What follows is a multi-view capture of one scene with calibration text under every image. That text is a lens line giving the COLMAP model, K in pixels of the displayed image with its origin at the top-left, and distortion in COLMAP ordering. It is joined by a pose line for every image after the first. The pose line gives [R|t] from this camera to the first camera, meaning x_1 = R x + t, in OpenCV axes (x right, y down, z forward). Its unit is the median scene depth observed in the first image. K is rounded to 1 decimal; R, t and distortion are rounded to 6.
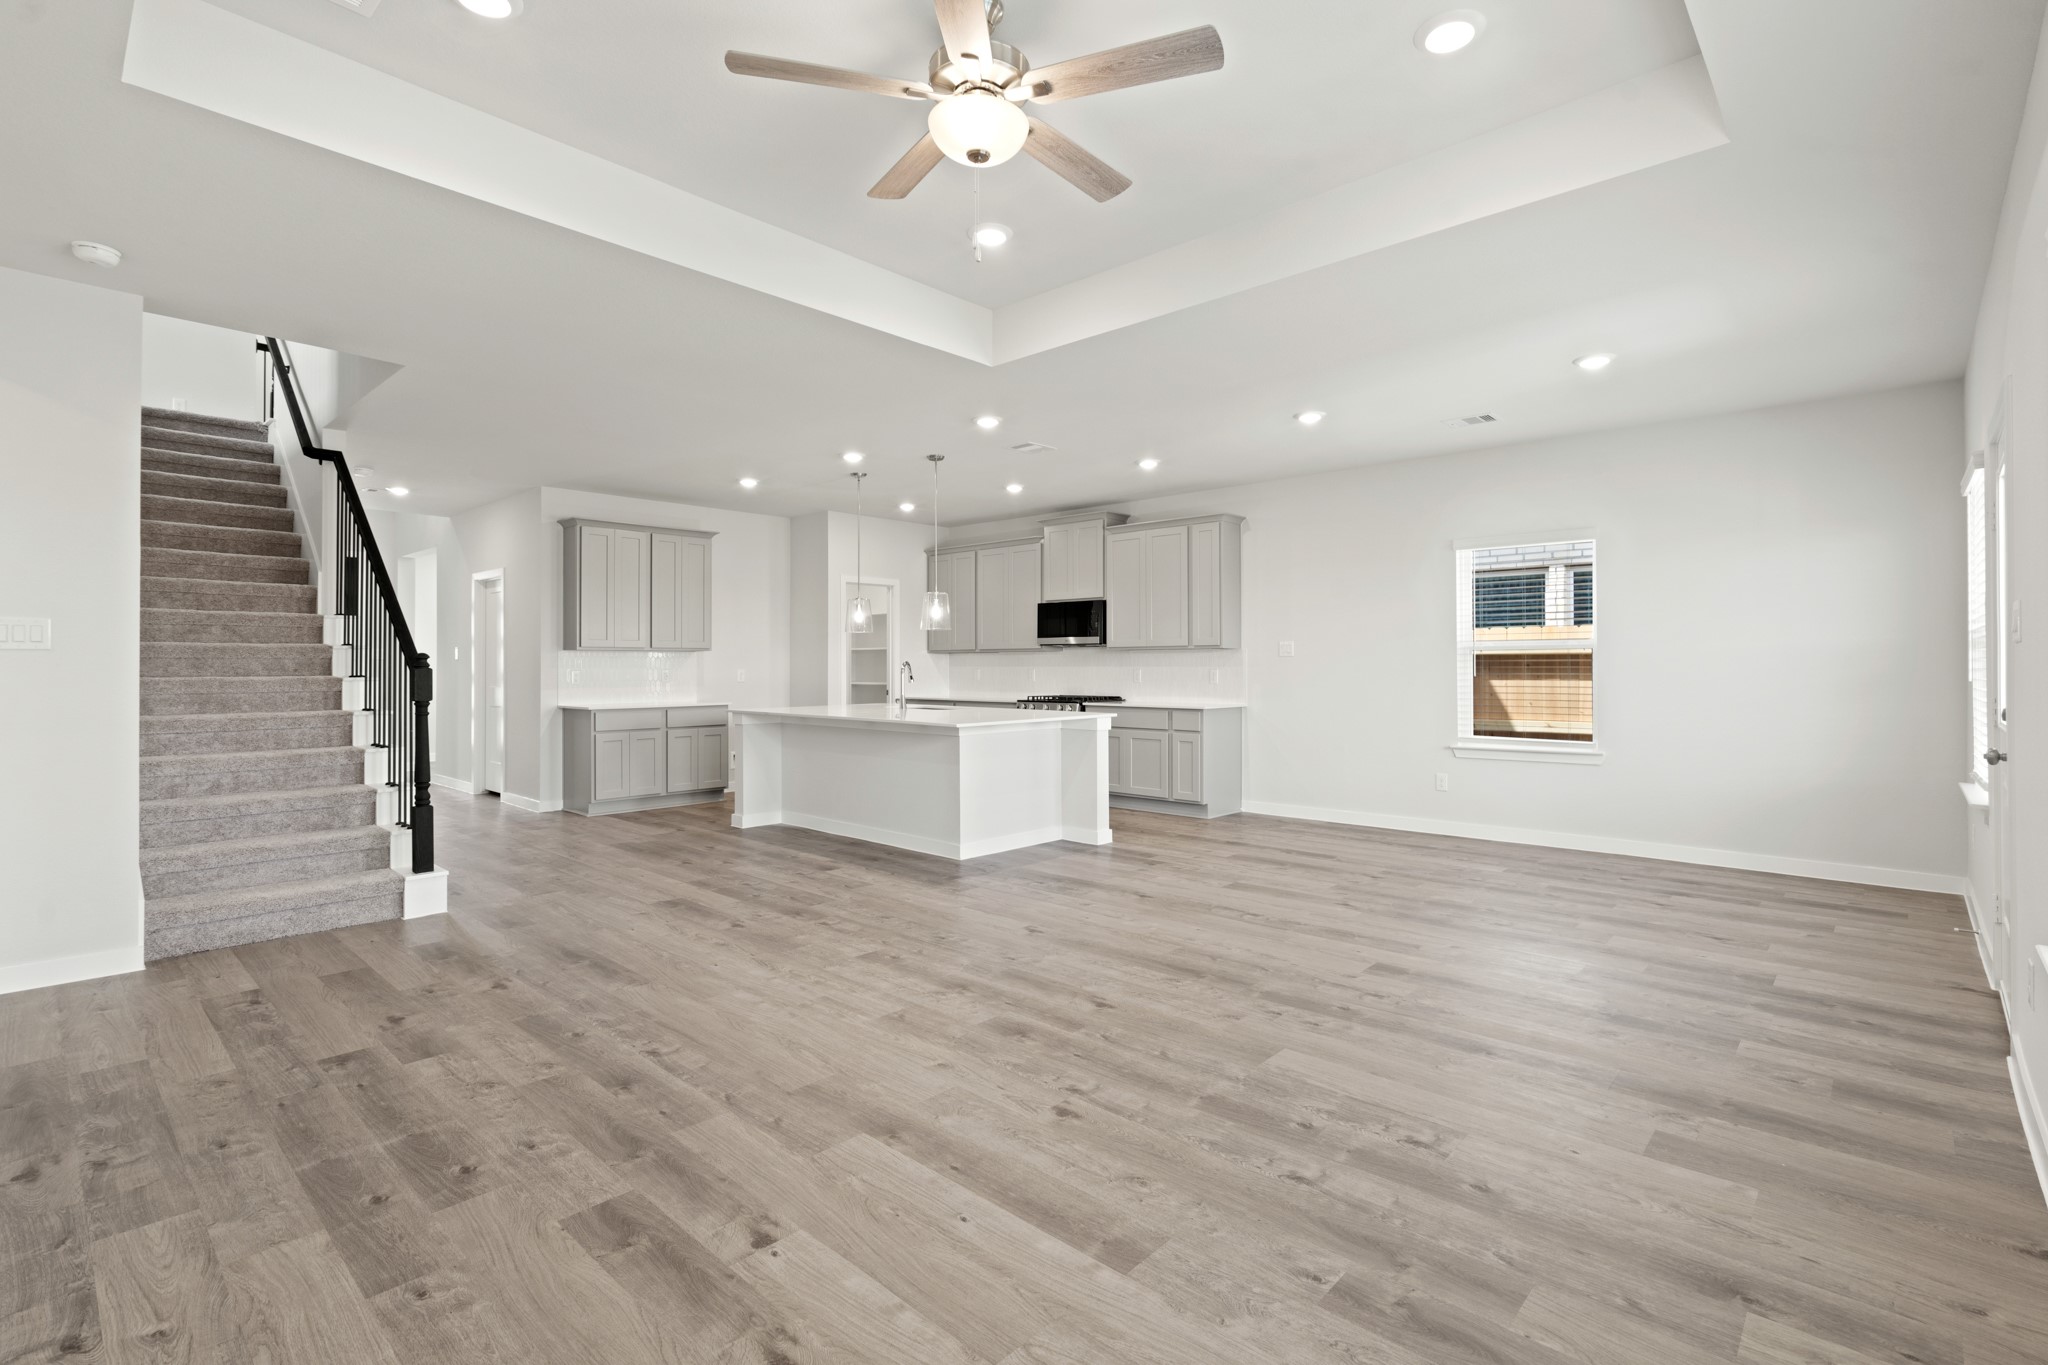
lens RADIAL K [[940.8, 0, 1027.5], [0, 940.8, 662.2], [0, 0, 1]] dist [-0.001757, 0.000607]
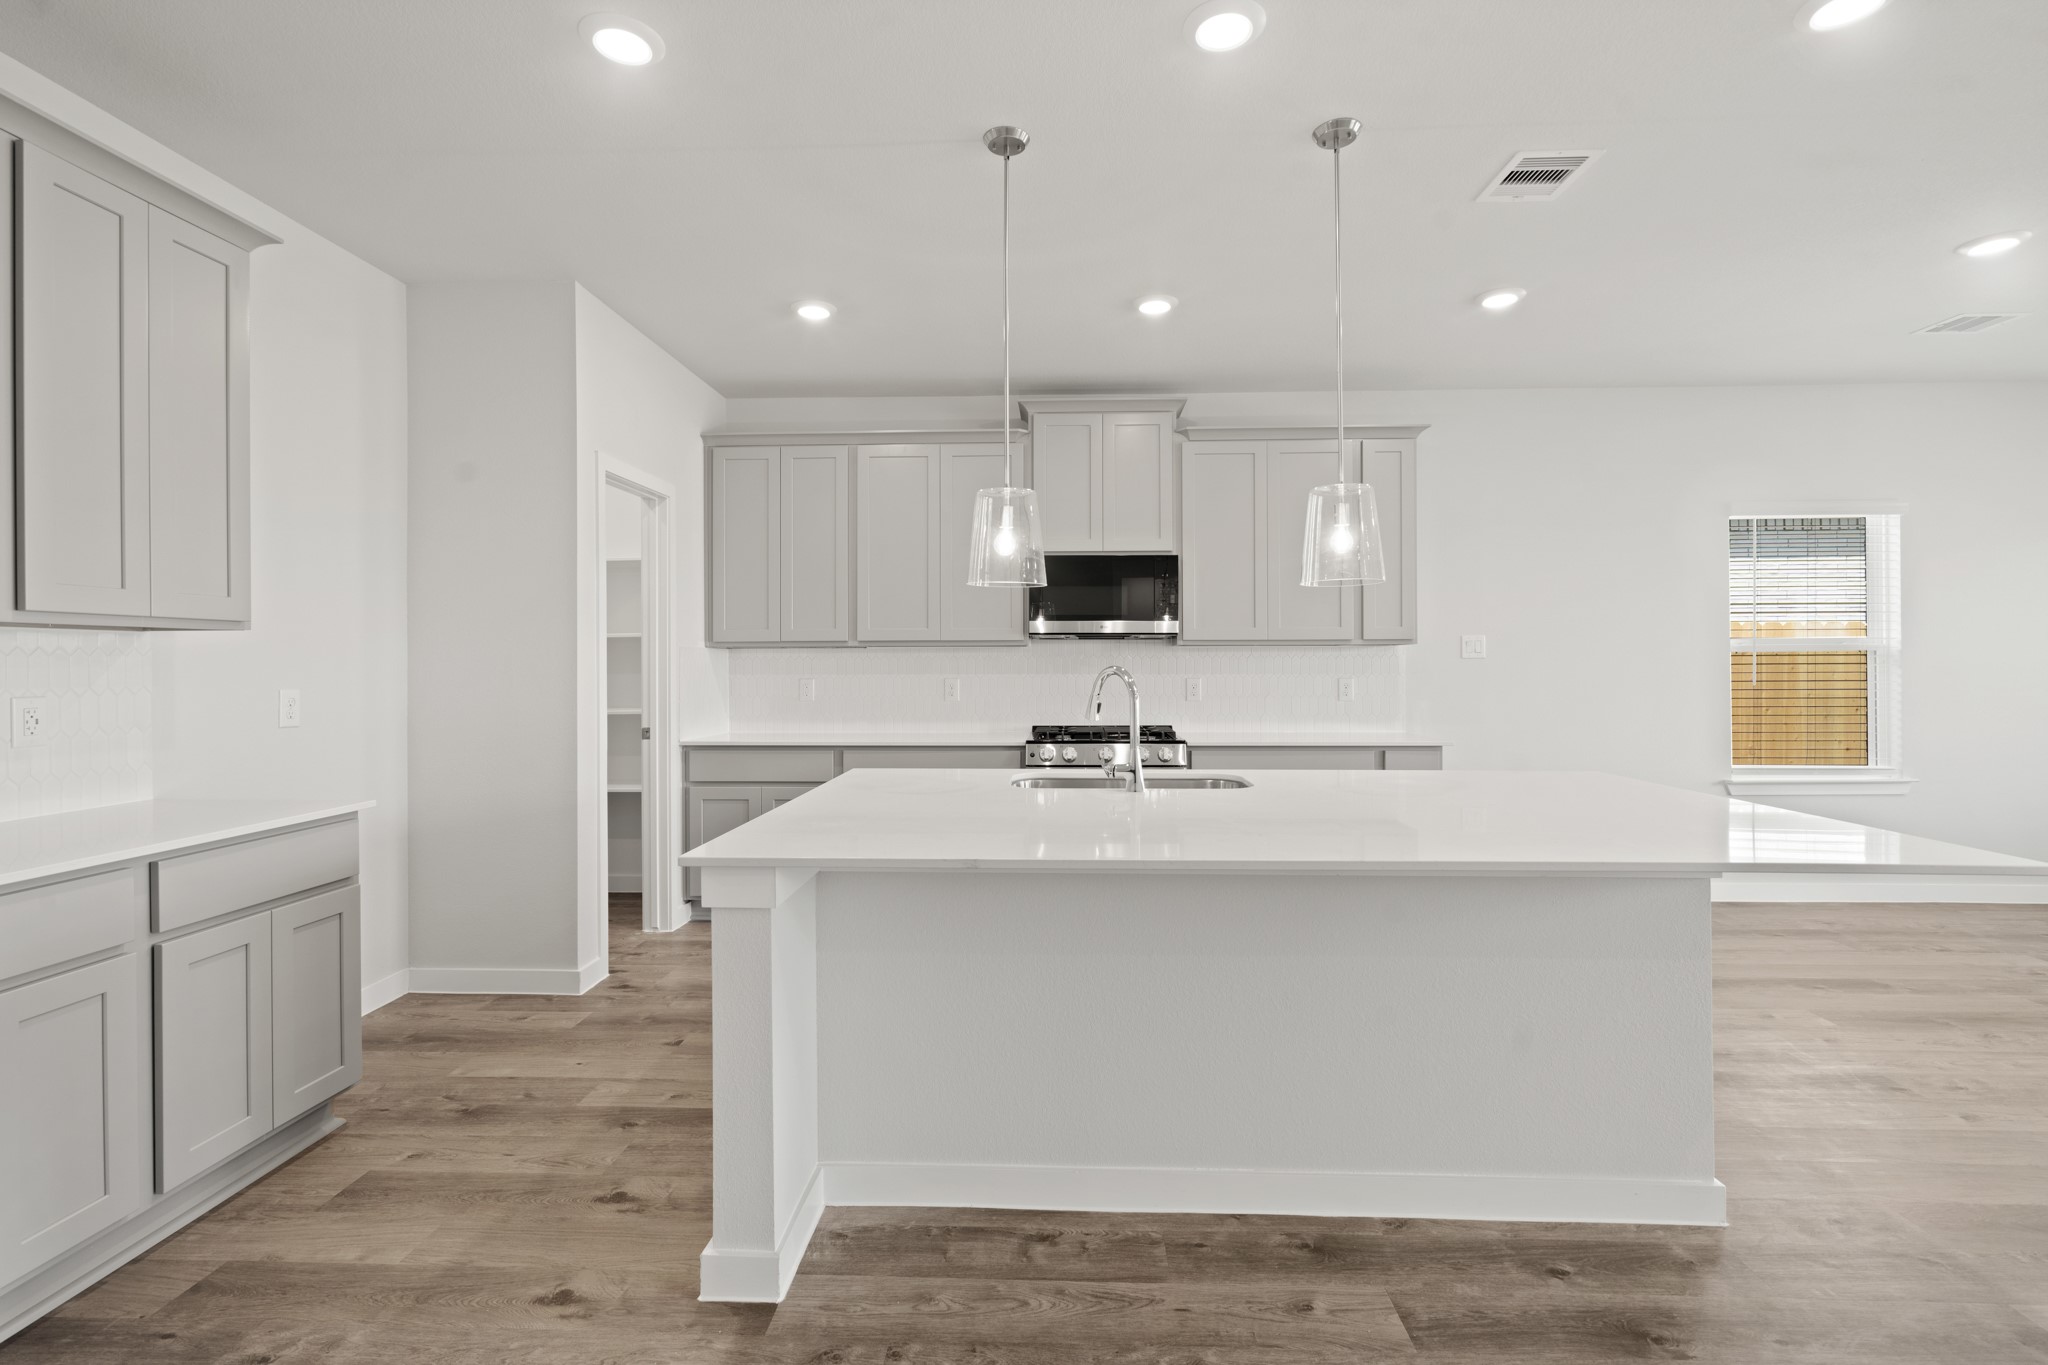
lens RADIAL K [[940.8, 0, 1027.5], [0, 940.8, 662.2], [0, 0, 1]] dist [-0.001757, 0.000607]
pose [[0.755043, 0.000430, 0.655675, -0.391543], [-0.001407, 0.999999, 0.000964, -0.003233], [-0.655674, -0.001651, 0.755043, 0.698862]]
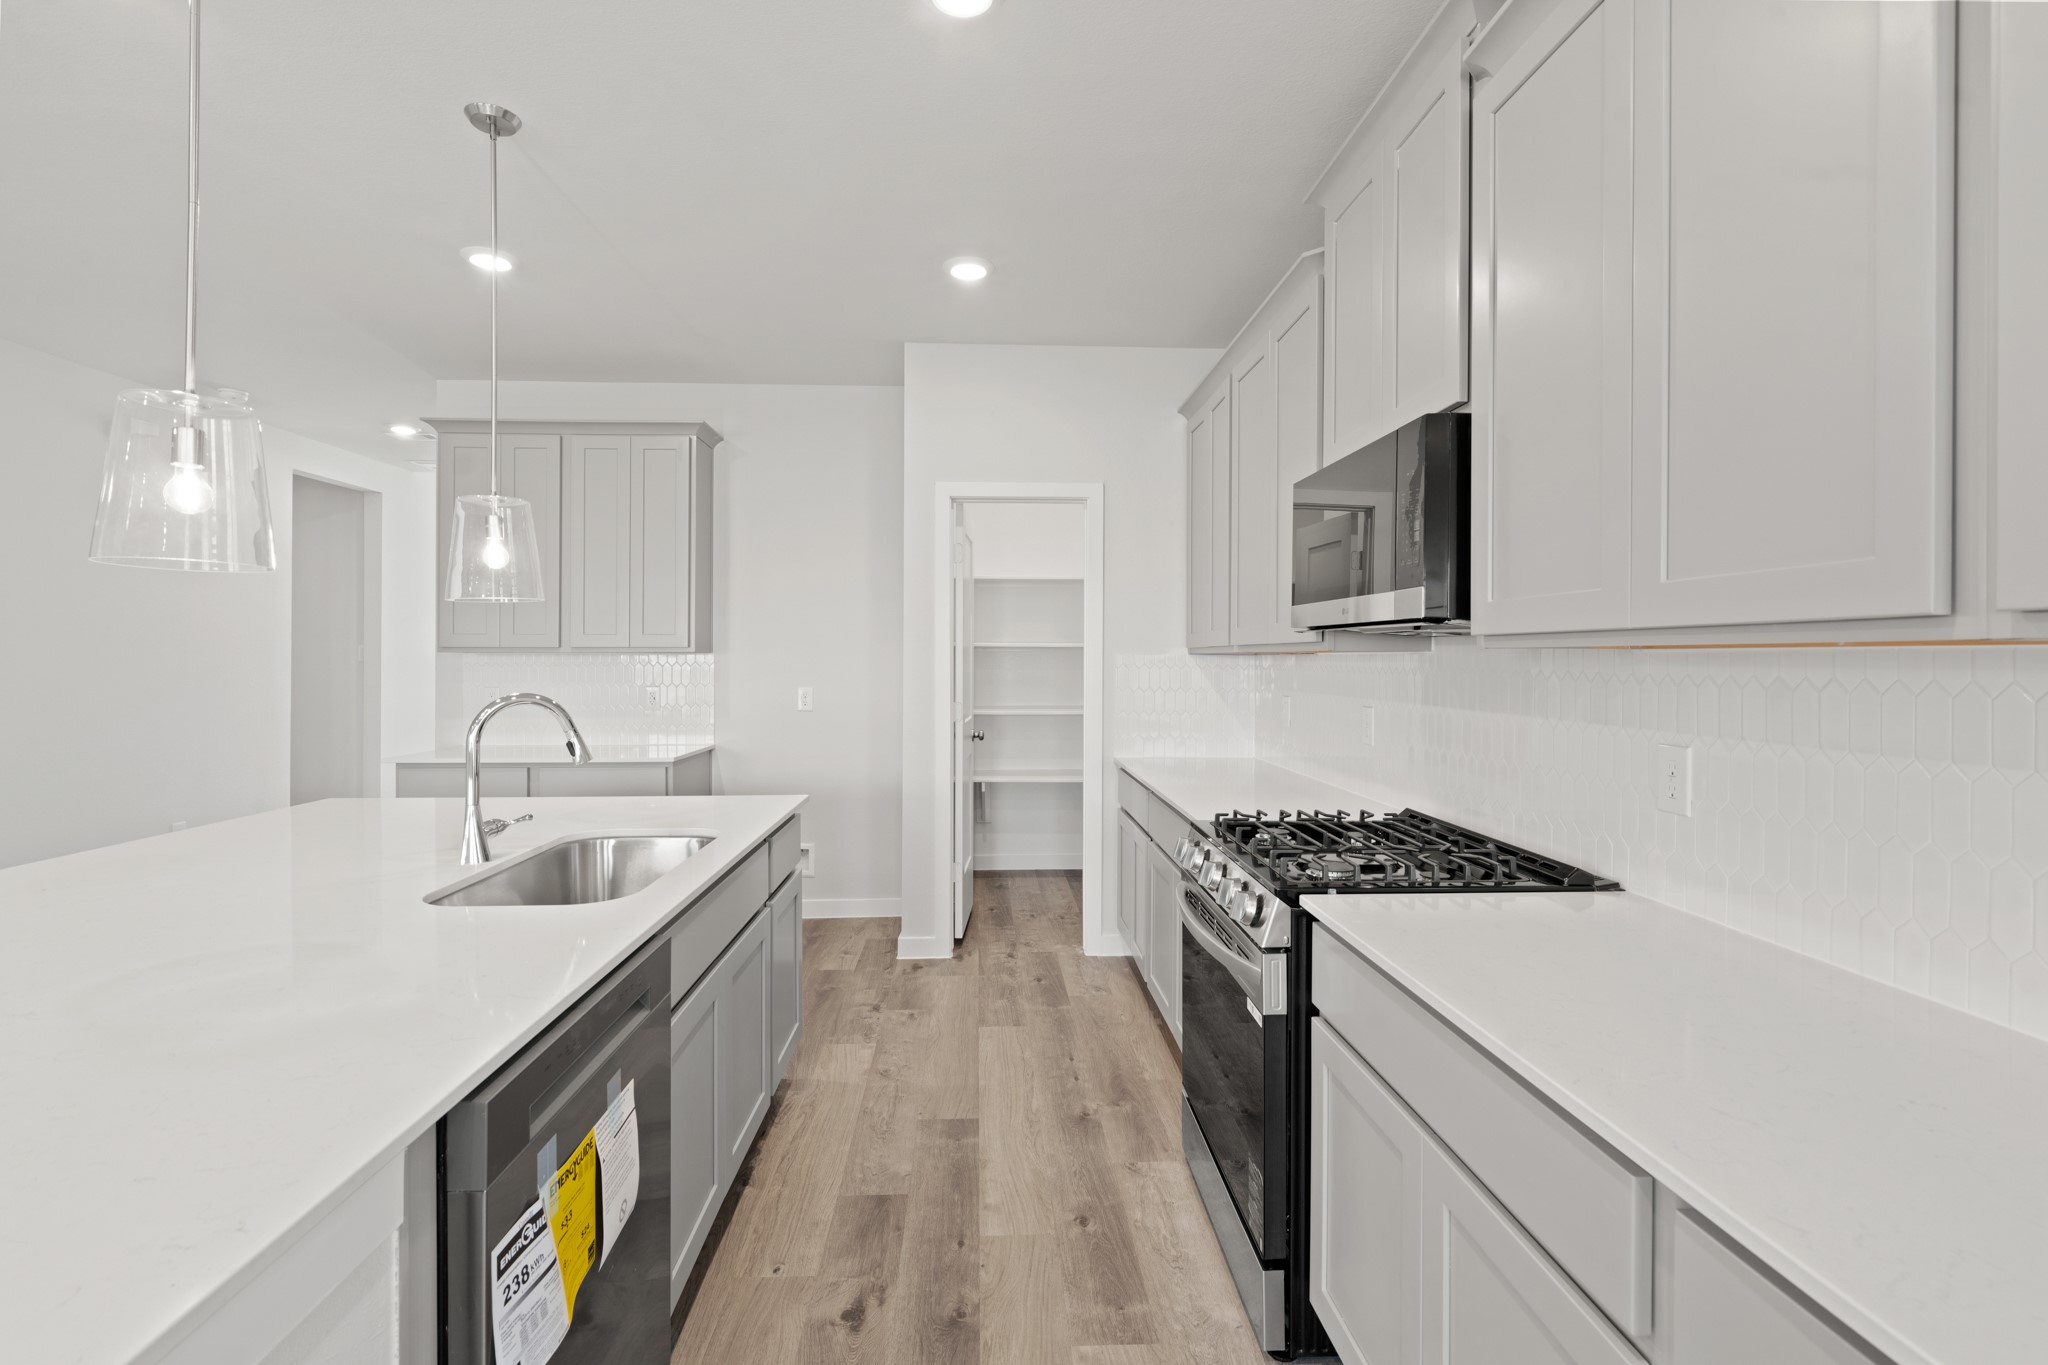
lens RADIAL K [[940.8, 0, 1027.5], [0, 940.8, 662.2], [0, 0, 1]] dist [-0.001757, 0.000607]
pose [[0.721812, 0.006517, -0.692059, 0.174717], [-0.000033, 0.999956, 0.009382, -0.012876], [0.692090, -0.006749, 0.721780, 0.858979]]
